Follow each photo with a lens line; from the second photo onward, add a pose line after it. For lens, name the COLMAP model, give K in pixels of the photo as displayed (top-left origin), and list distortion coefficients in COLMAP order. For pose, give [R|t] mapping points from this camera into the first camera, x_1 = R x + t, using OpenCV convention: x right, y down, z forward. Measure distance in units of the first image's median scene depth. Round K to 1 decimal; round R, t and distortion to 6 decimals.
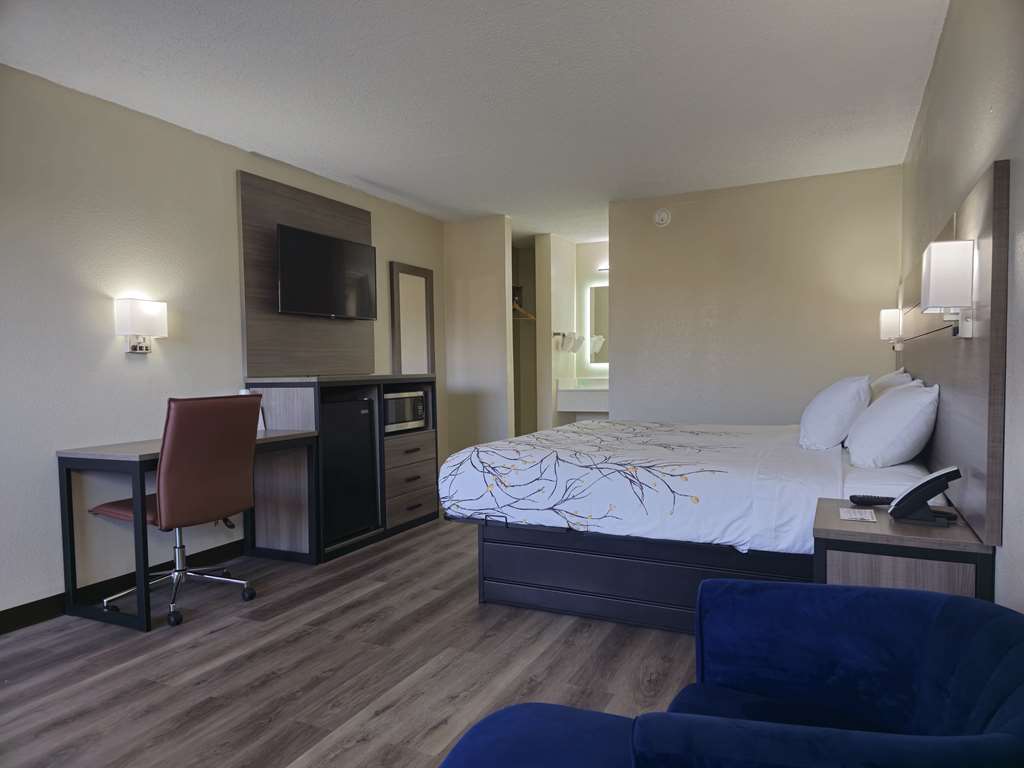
lens RADIAL K [[687.0, 0, 514.9], [0, 687.0, 391.8], [0, 0, 1]] dist [0.059211, -0.003285]
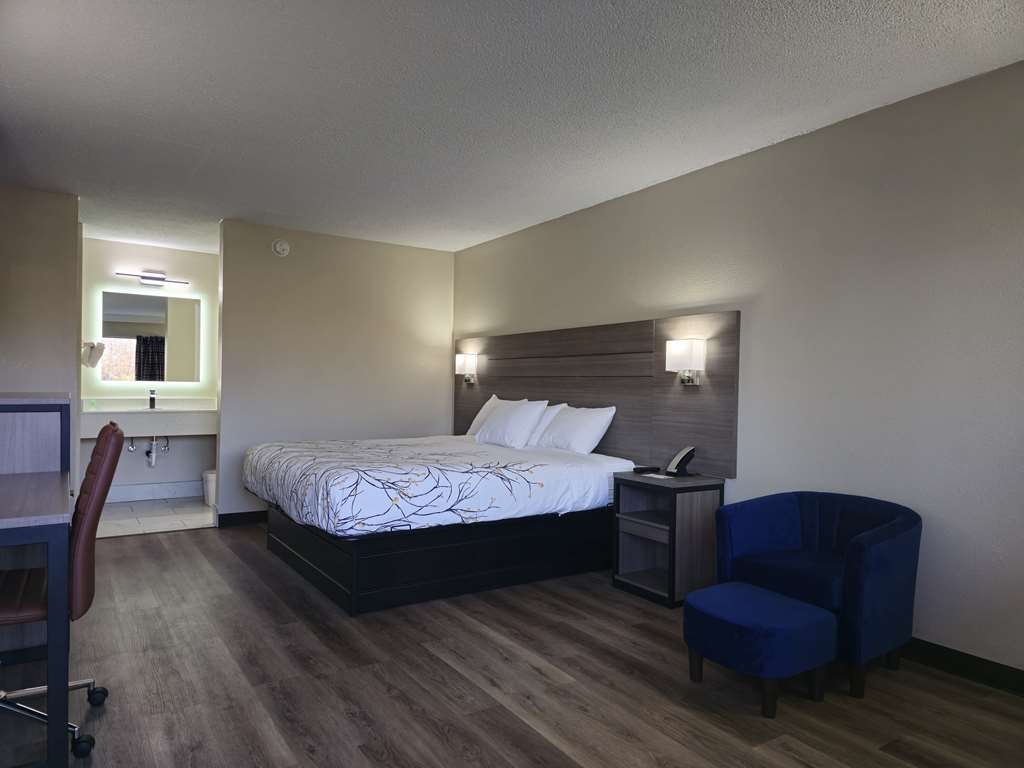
lens RADIAL K [[684.5, 0, 520.0], [0, 684.5, 386.9], [0, 0, 1]] dist [0.058784, -0.051677]
pose [[0.511788, 0.012335, 0.859023, -0.940153], [0.012563, 0.999683, -0.021839, -0.018697], [-0.859020, 0.021969, 0.511471, 0.273848]]
